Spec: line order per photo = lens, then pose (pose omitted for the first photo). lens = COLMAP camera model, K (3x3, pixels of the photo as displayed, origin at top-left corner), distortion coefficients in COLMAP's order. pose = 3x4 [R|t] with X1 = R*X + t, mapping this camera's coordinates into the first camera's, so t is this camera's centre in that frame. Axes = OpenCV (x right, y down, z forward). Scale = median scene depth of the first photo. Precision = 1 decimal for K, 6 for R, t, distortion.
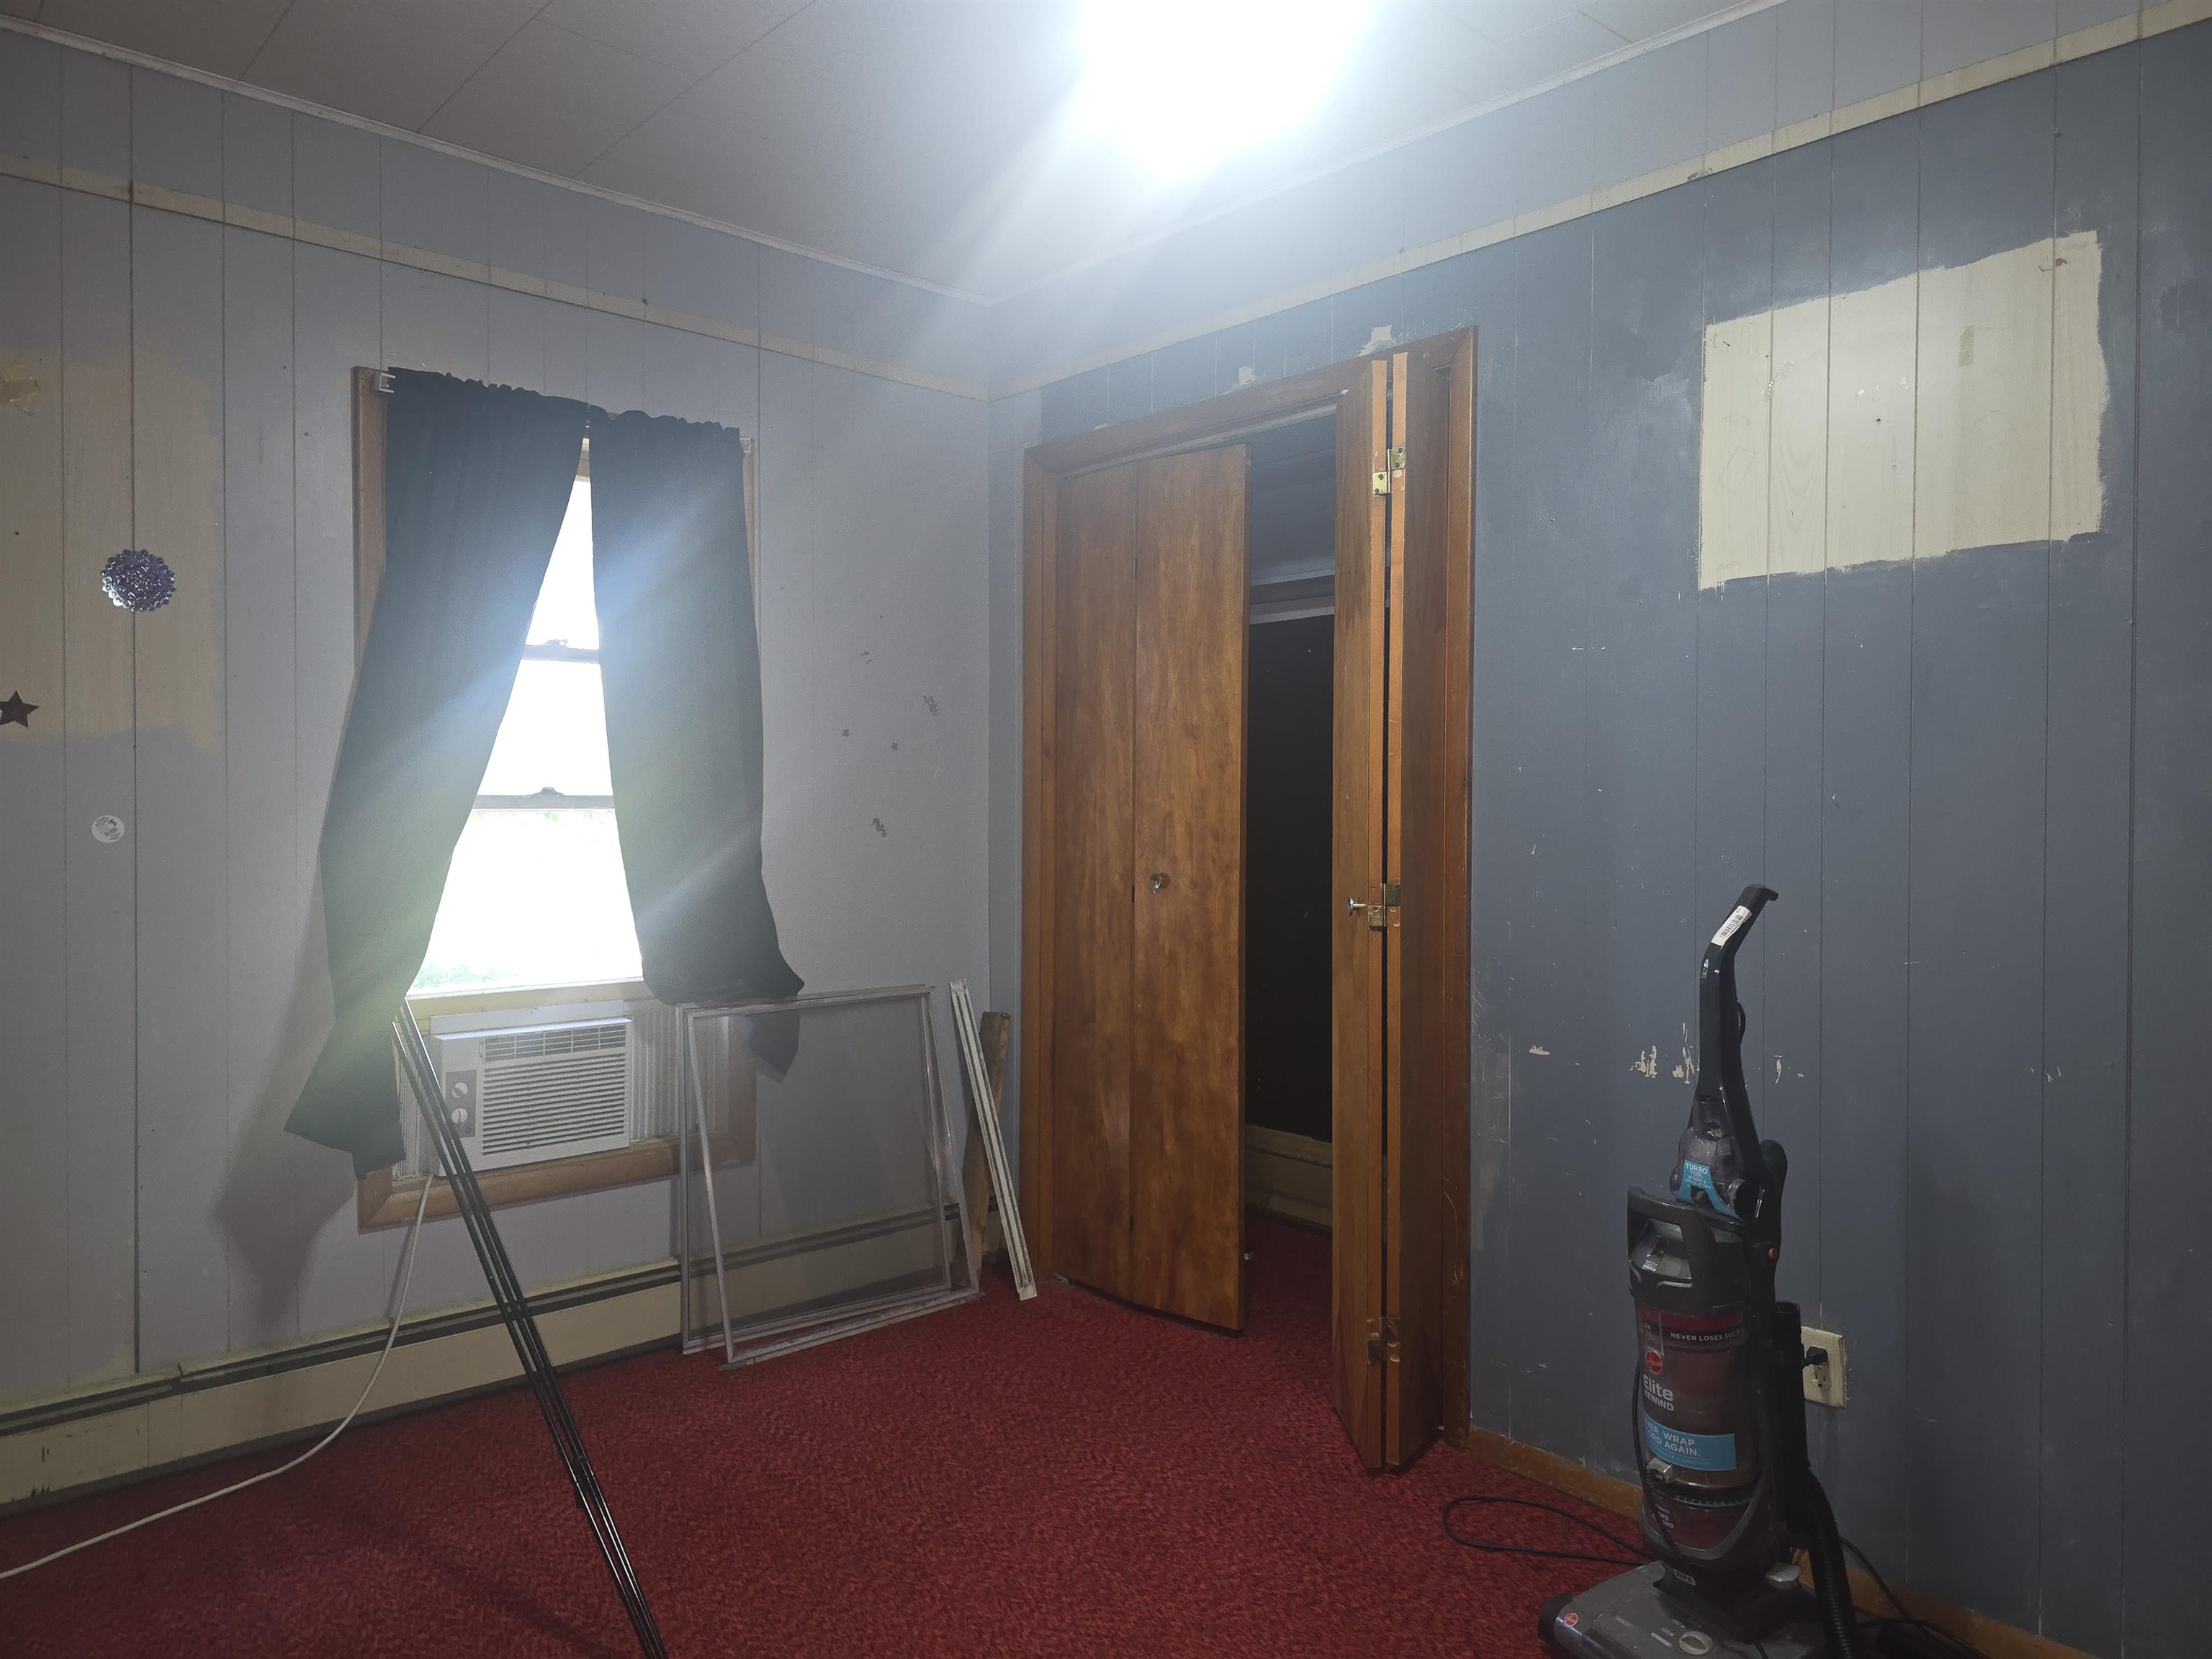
lens RADIAL K [[1474.5, 0, 1106.0], [0, 1474.5, 829.5], [0, 0, 1]] dist [0.049777, -0.052659]
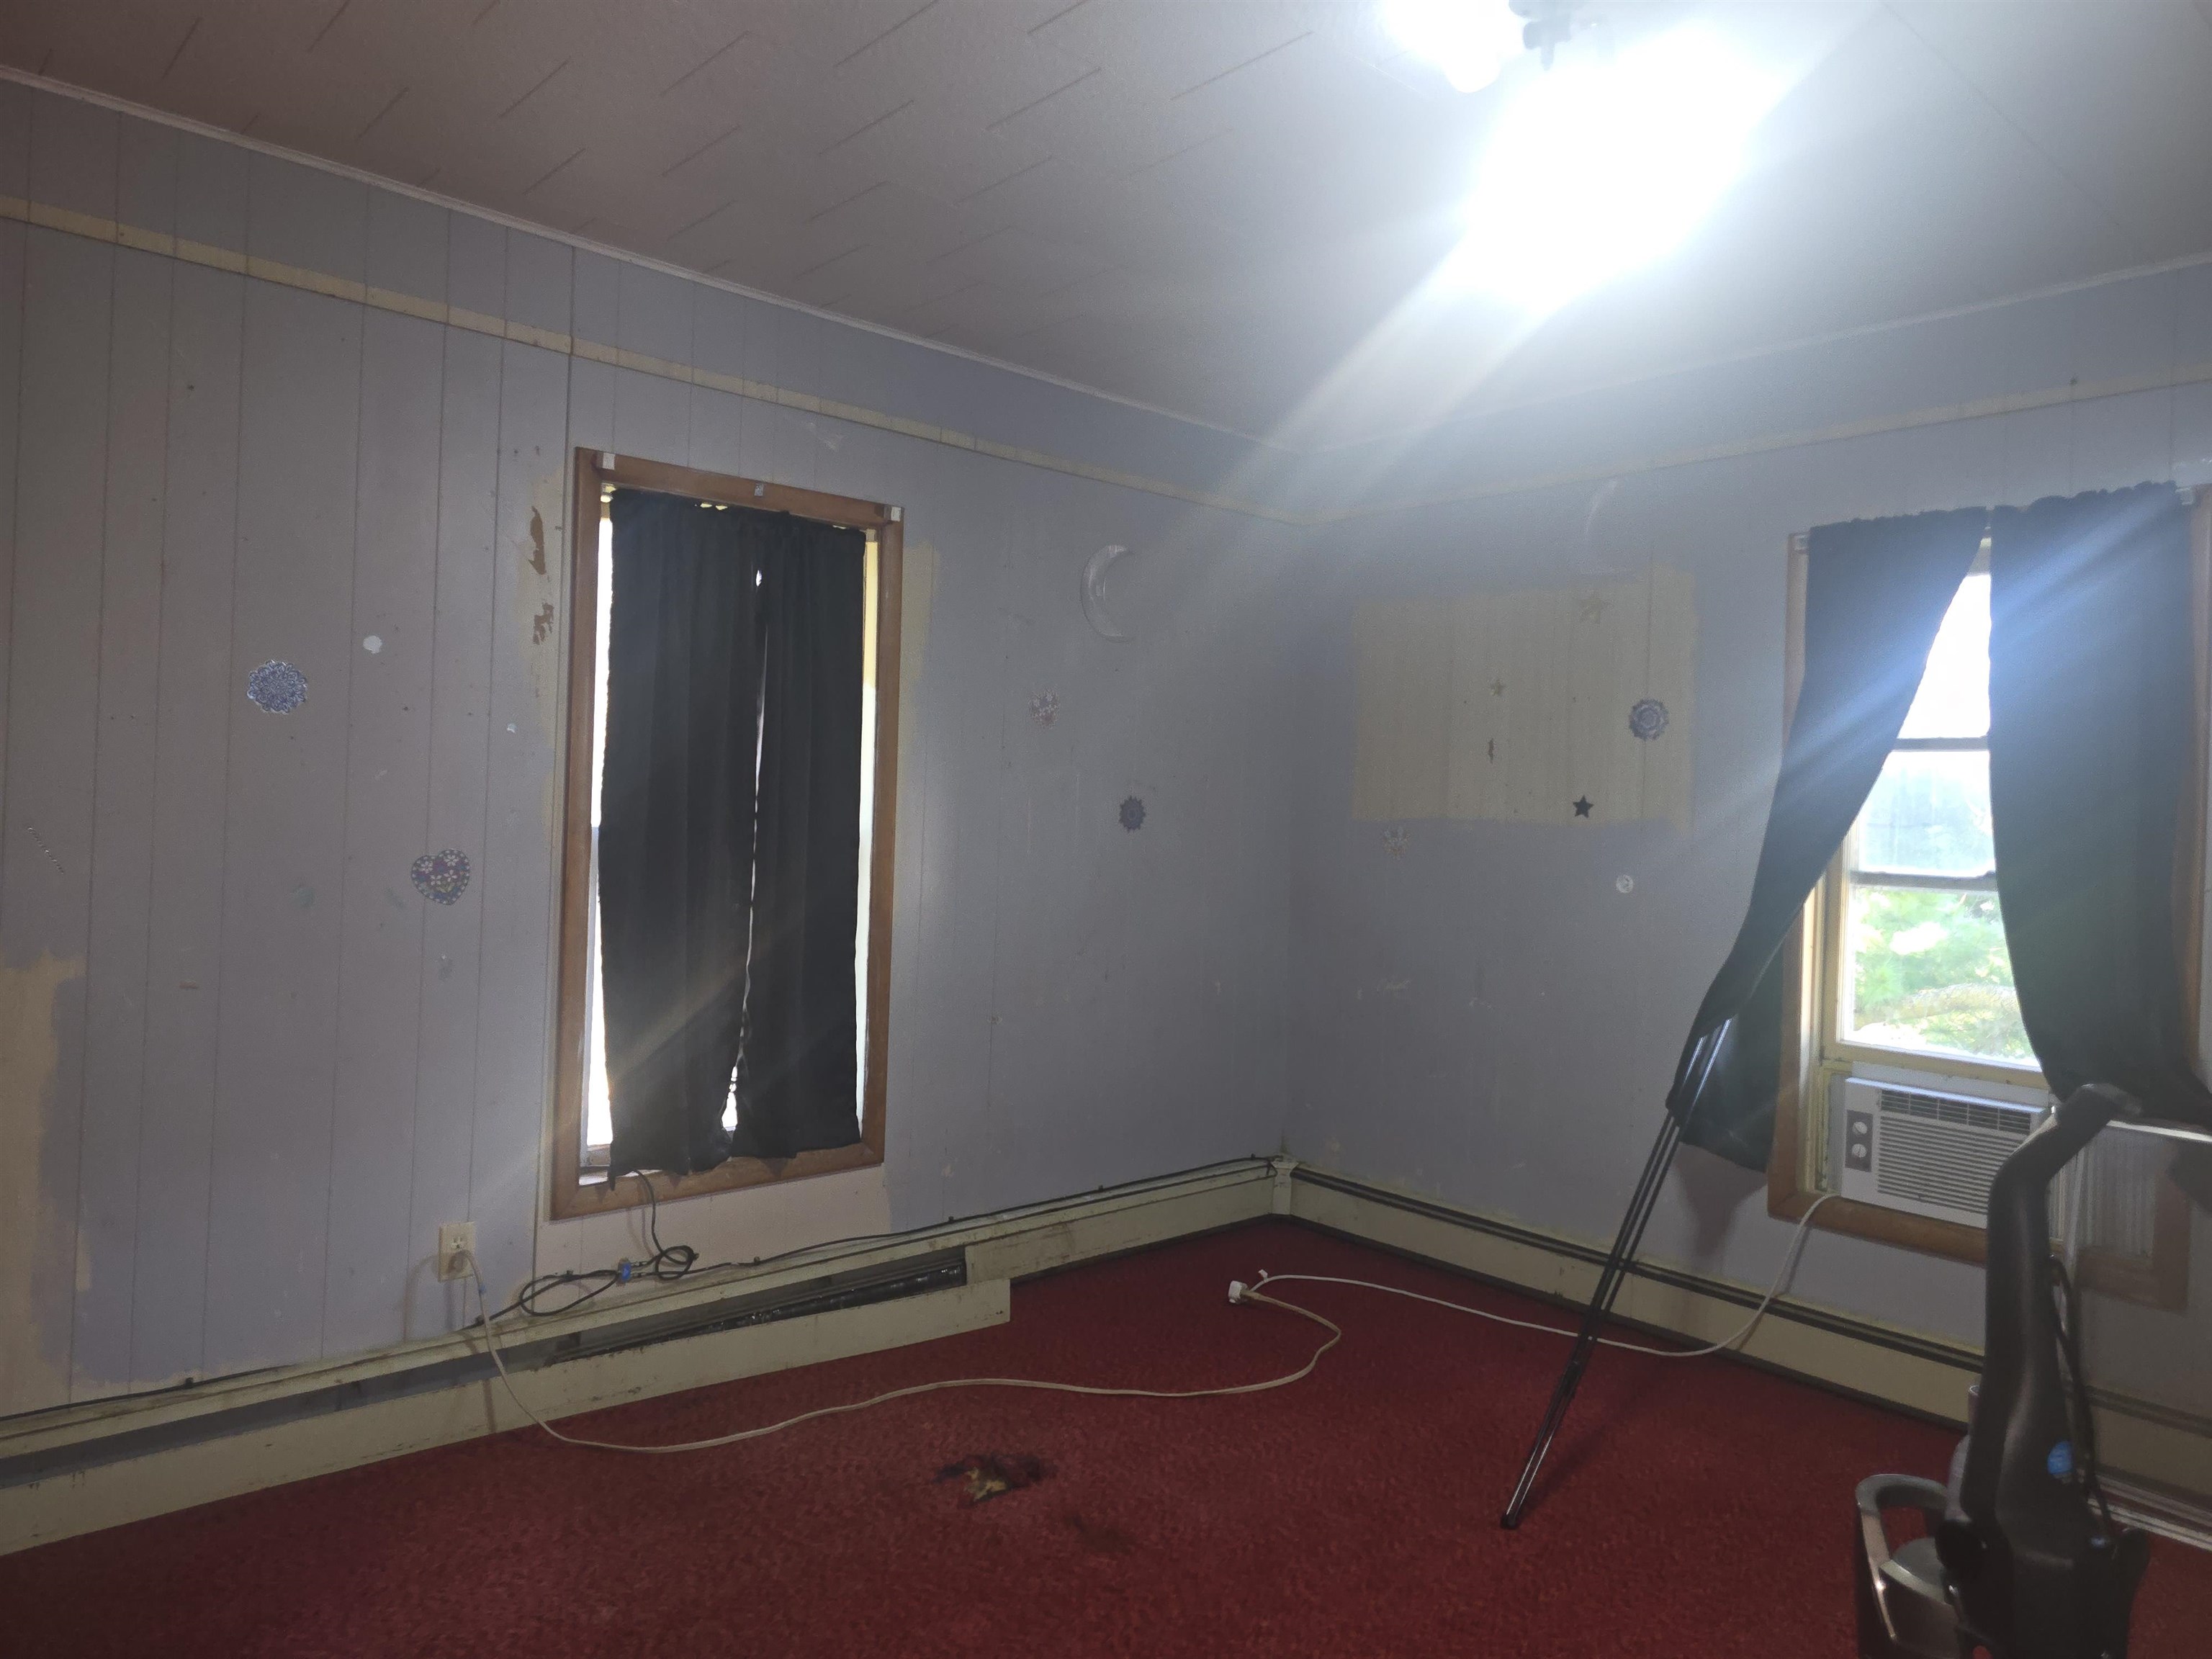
lens RADIAL K [[1435.7, 0, 1107.0], [0, 1435.7, 802.3], [0, 0, 1]] dist [-0.019263, -0.000622]
pose [[-0.039440, -0.005816, -0.999205, 0.740785], [-0.041664, 0.999123, -0.004171, -0.050985], [0.998353, 0.041466, -0.039648, 0.485128]]
